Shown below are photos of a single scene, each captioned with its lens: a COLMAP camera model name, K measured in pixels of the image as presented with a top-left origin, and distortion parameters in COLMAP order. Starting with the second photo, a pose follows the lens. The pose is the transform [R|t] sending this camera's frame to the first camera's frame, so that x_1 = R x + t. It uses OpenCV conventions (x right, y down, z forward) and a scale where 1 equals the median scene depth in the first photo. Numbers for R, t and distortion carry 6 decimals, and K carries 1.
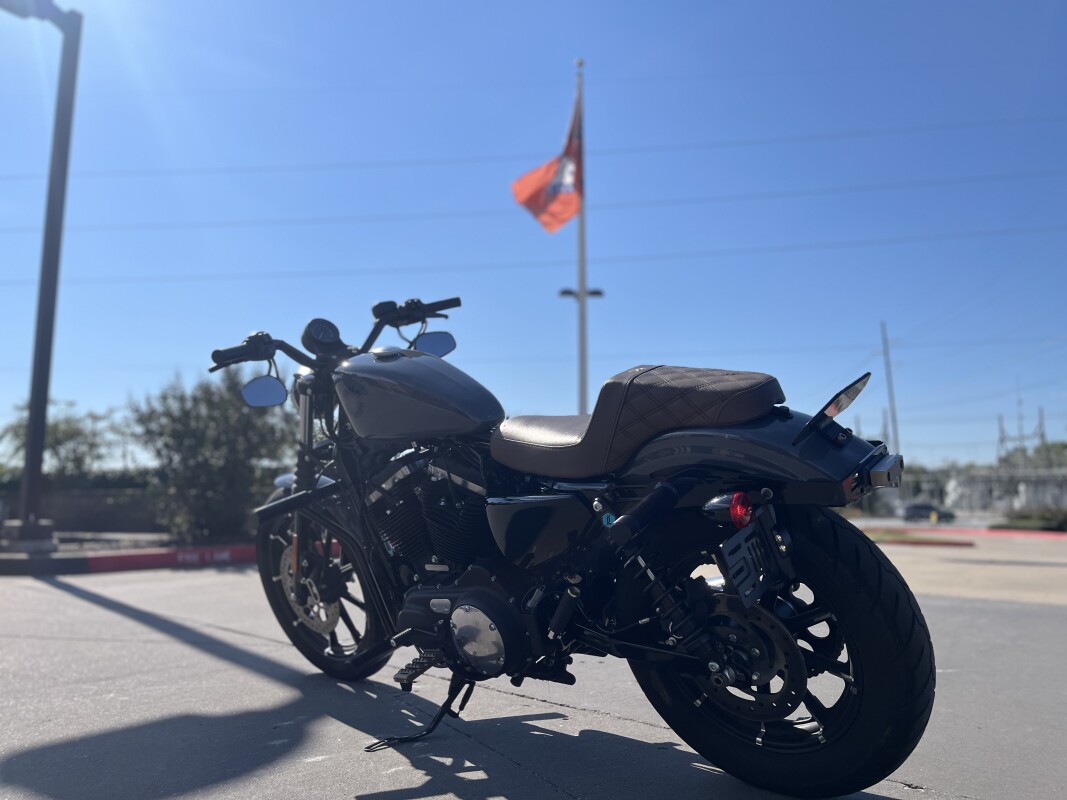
lens RADIAL K [[812.3, 0, 534.0], [0, 812.3, 411.4], [0, 0, 1]] dist [0.072524, -0.096707]
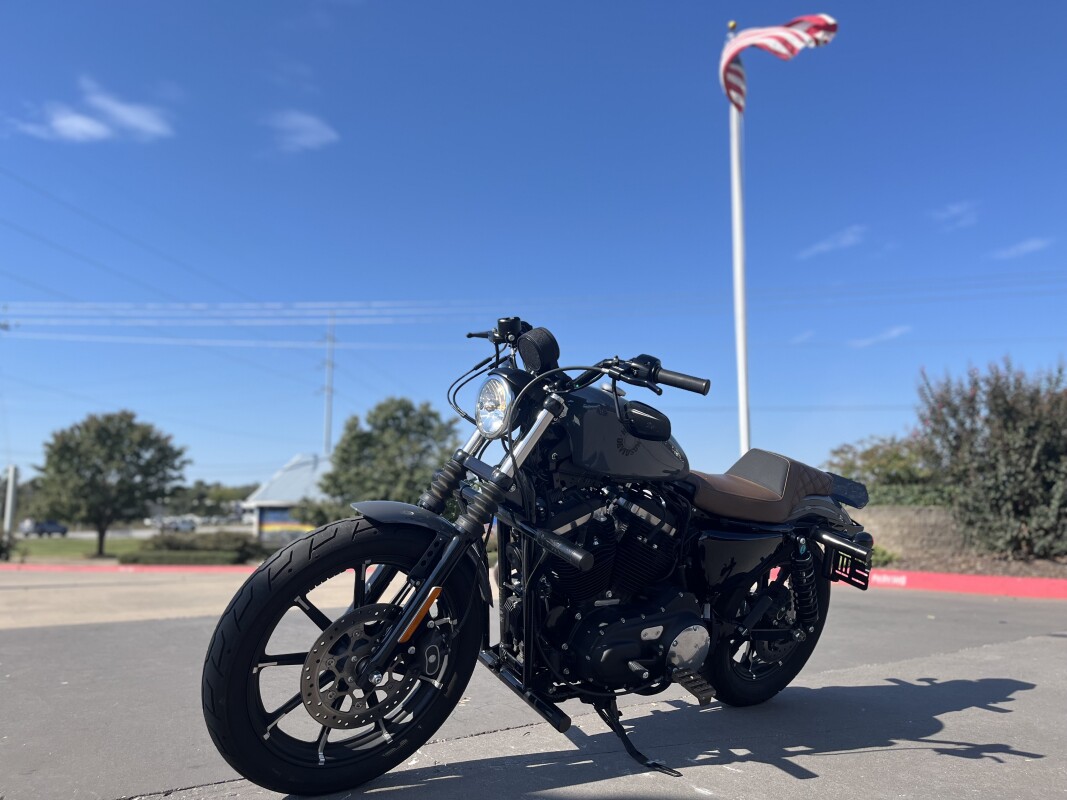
lens RADIAL K [[812.3, 0, 534.0], [0, 812.3, 411.4], [0, 0, 1]] dist [0.072524, -0.096707]
pose [[0.173603, 0.133083, 0.975782, -1.316857], [-0.109562, 0.987286, -0.115160, 0.089145], [-0.978702, -0.086916, 0.185977, 1.014391]]
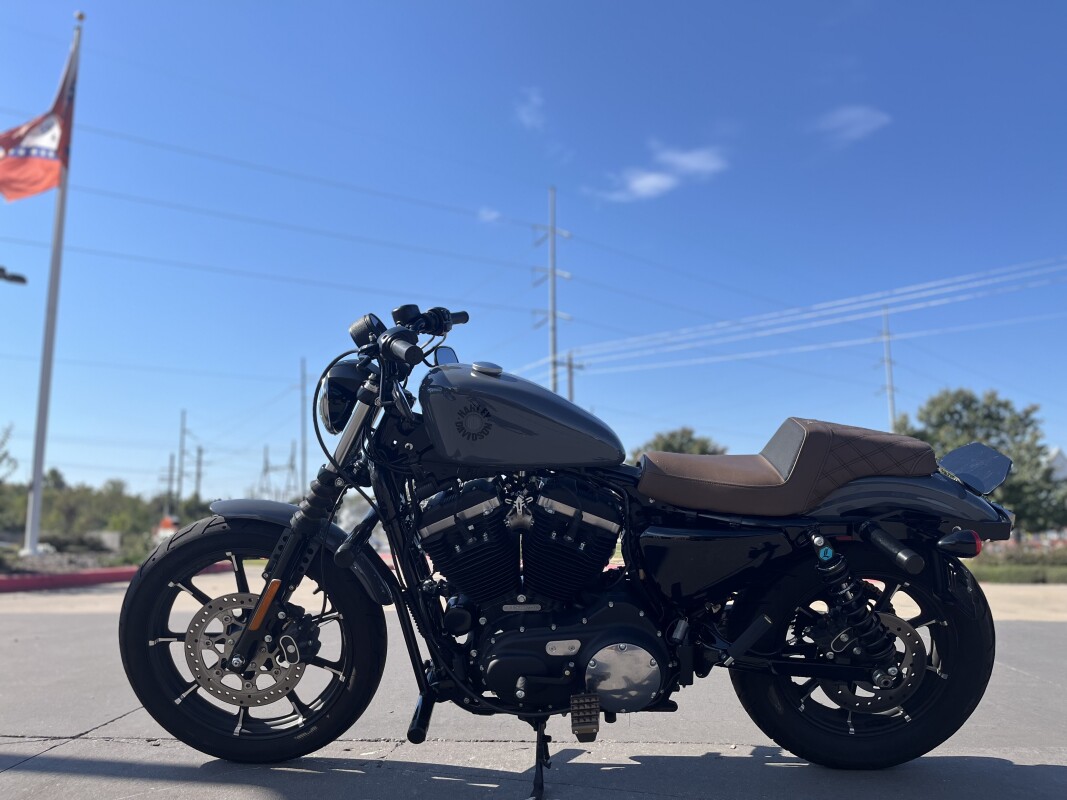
lens RADIAL K [[812.3, 0, 534.0], [0, 812.3, 411.4], [0, 0, 1]] dist [0.072524, -0.096707]
pose [[0.753378, 0.094431, 0.650772, -0.806306], [-0.072585, 0.995530, -0.060427, 0.028120], [-0.653569, -0.001712, 0.756865, 0.324532]]
